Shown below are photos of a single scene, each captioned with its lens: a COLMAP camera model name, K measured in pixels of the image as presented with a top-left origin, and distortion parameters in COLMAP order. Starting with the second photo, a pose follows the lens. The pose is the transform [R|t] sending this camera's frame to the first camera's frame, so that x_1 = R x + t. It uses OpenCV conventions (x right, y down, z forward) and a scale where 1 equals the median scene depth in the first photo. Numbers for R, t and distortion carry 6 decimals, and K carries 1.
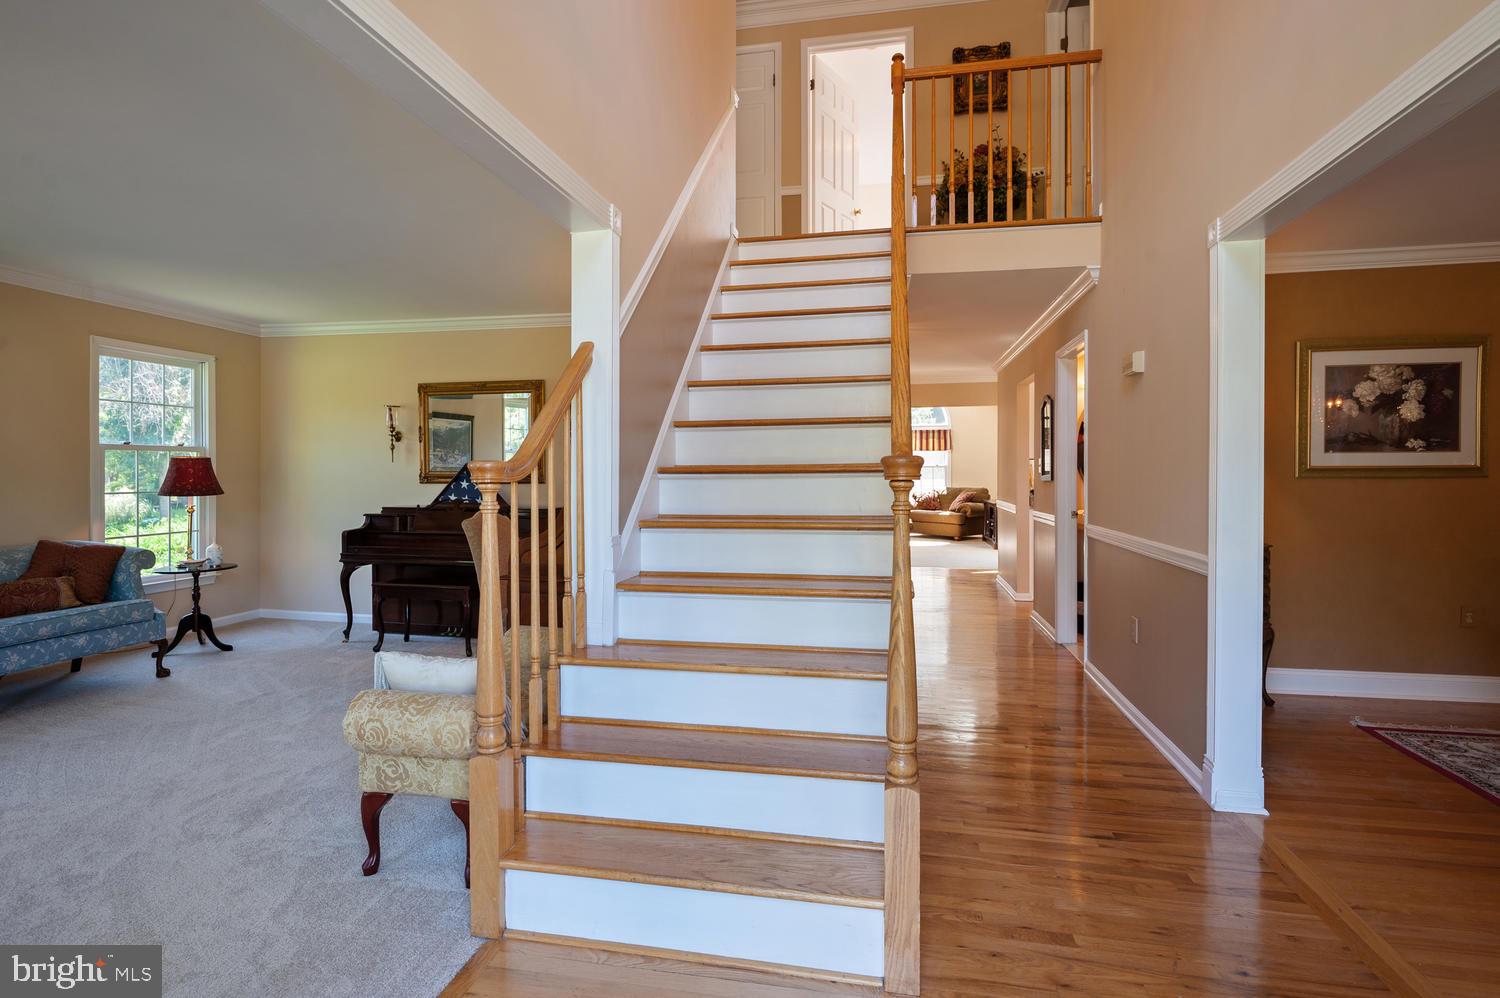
lens RADIAL K [[726.8, 0, 753.1], [0, 726.8, 480.3], [0, 0, 1]] dist [0.001292, -0.001268]
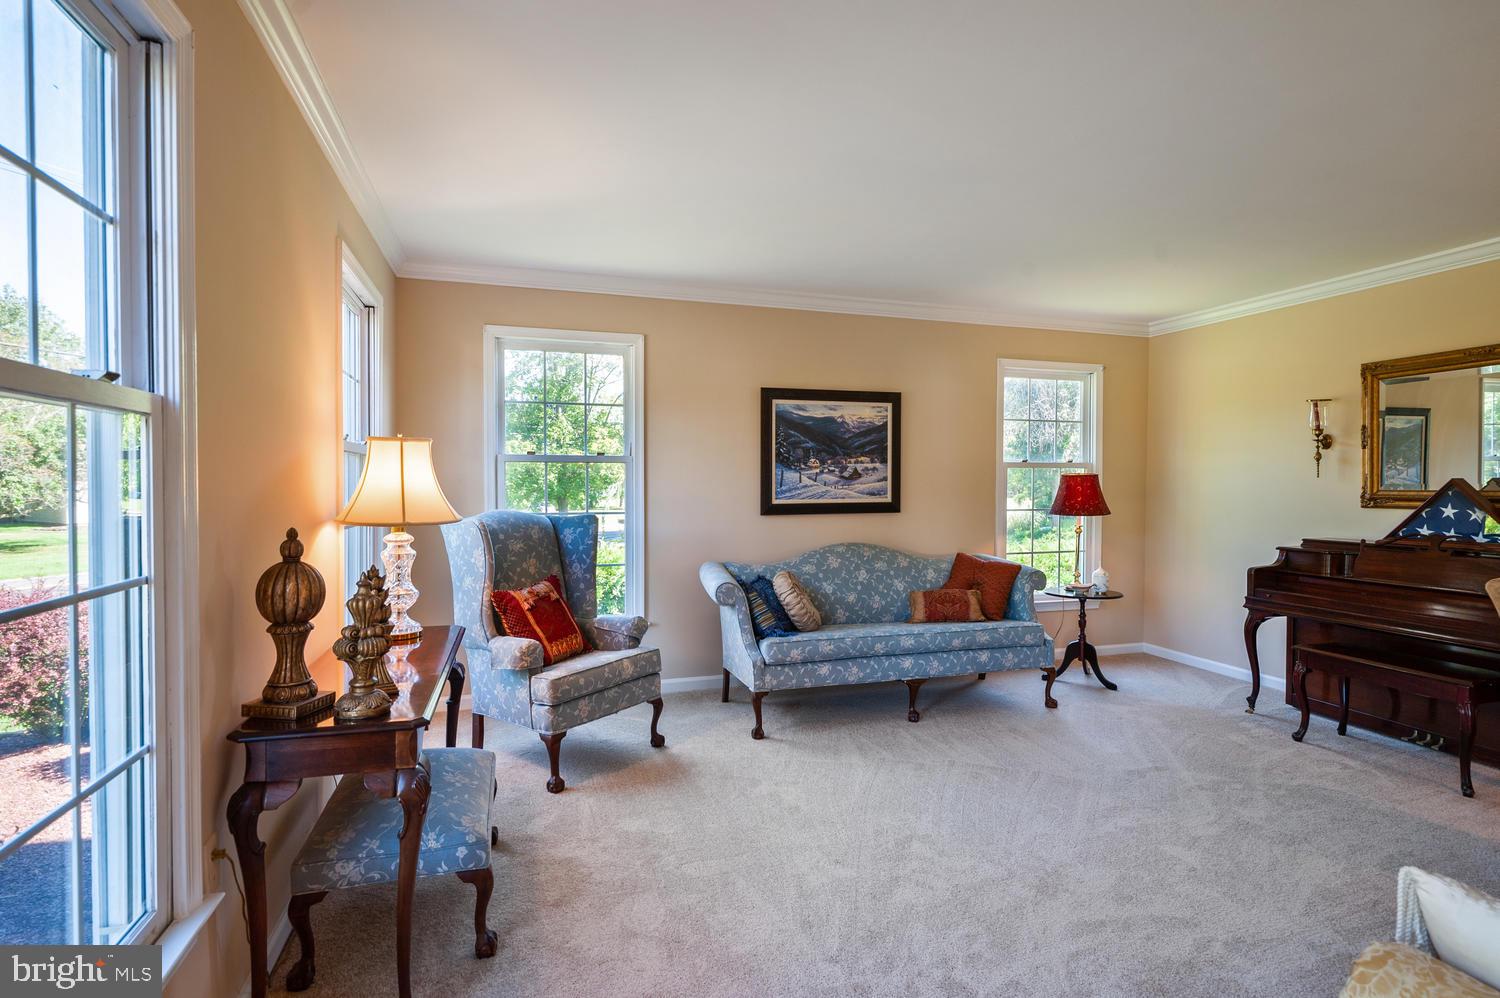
lens RADIAL K [[749.3, 0, 748.8], [0, 749.3, 492.4], [0, 0, 1]] dist [0.000752, -0.011334]
pose [[0.480439, 0.009370, -0.876978, -0.129347], [-0.012127, 0.999918, 0.004040, -0.006738], [0.876944, 0.008694, 0.480514, 0.160537]]
